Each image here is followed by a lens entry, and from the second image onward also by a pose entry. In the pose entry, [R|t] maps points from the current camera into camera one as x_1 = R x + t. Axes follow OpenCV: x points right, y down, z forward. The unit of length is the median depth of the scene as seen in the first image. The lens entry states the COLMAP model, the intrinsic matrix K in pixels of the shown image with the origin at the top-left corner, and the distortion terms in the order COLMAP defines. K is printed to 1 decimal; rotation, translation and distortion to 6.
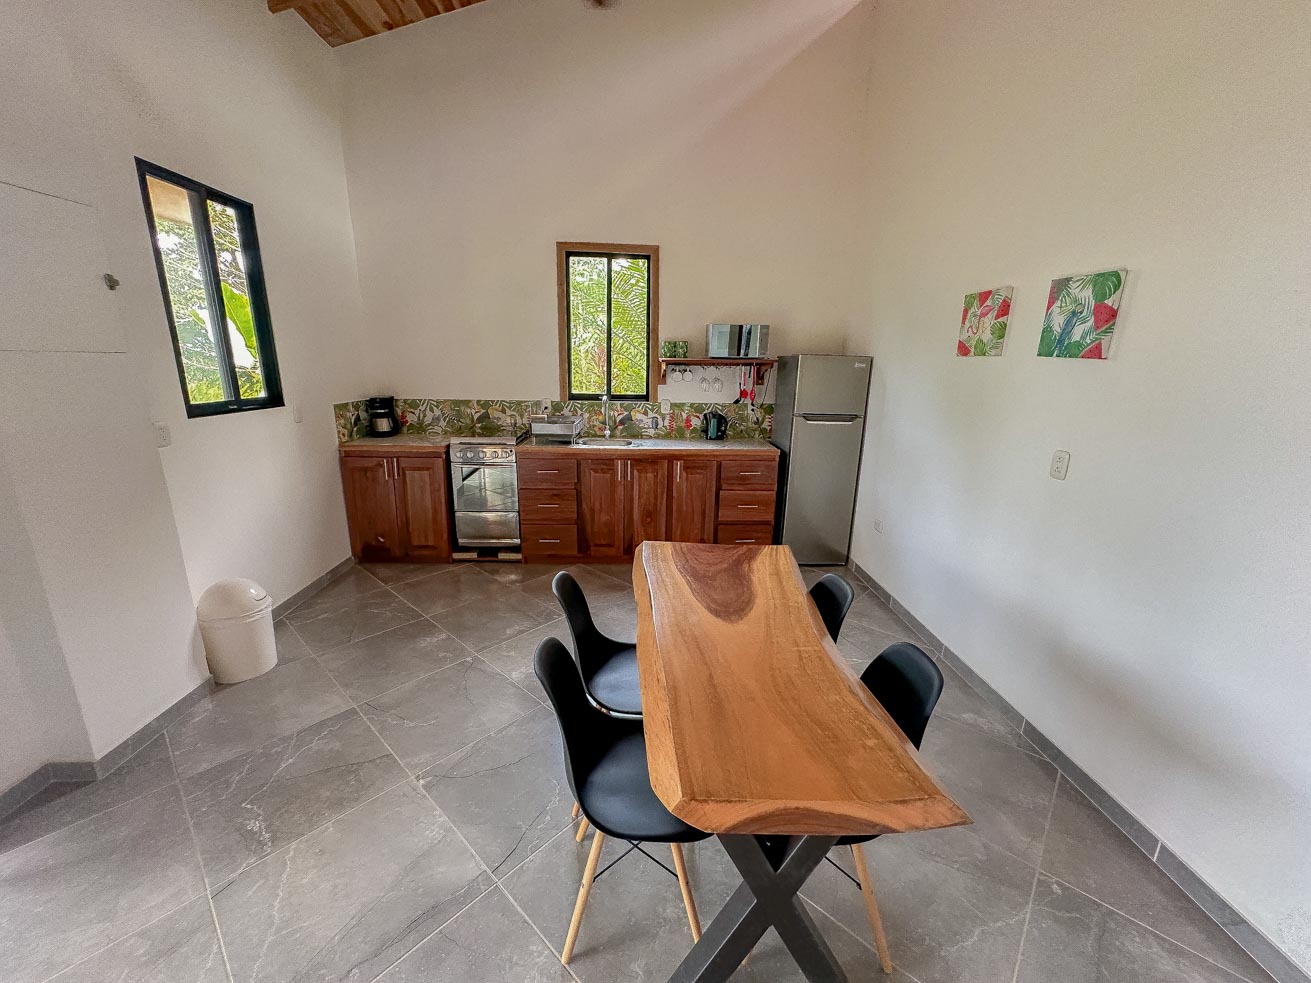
lens RADIAL K [[525.1, 0, 651.6], [0, 525.1, 488.8], [0, 0, 1]] dist [-0.000383, 0.000213]
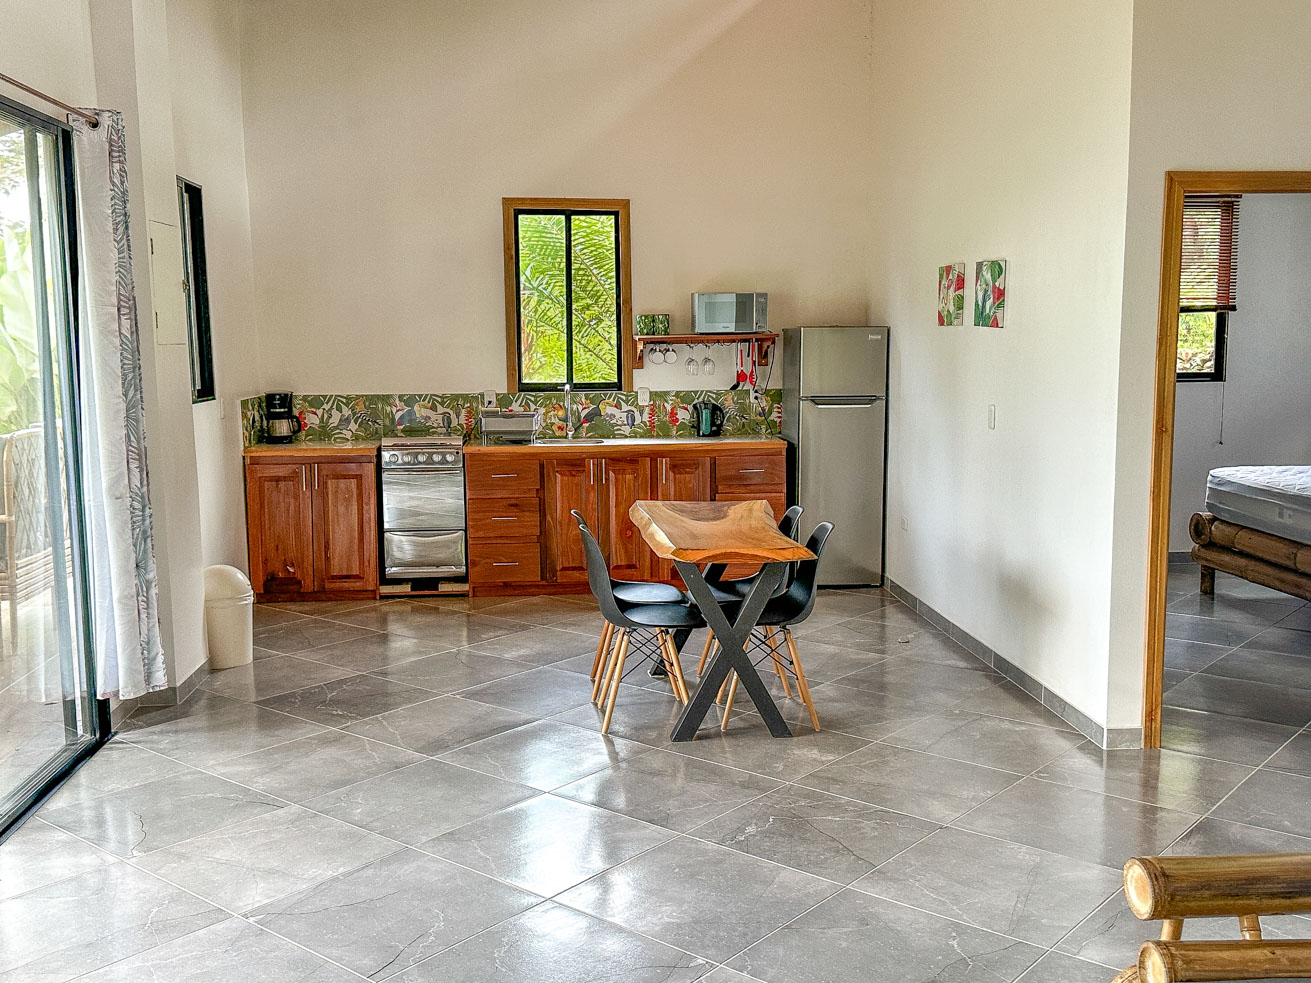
lens RADIAL K [[1305.4, 0, 653.1], [0, 1305.4, 497.2], [0, 0, 1]] dist [0.079994, 0.000000]
pose [[0.998222, -0.032566, 0.049925, -0.065972], [0.038178, 0.992522, -0.115940, 0.233444], [-0.045776, 0.117640, 0.992001, -0.972416]]
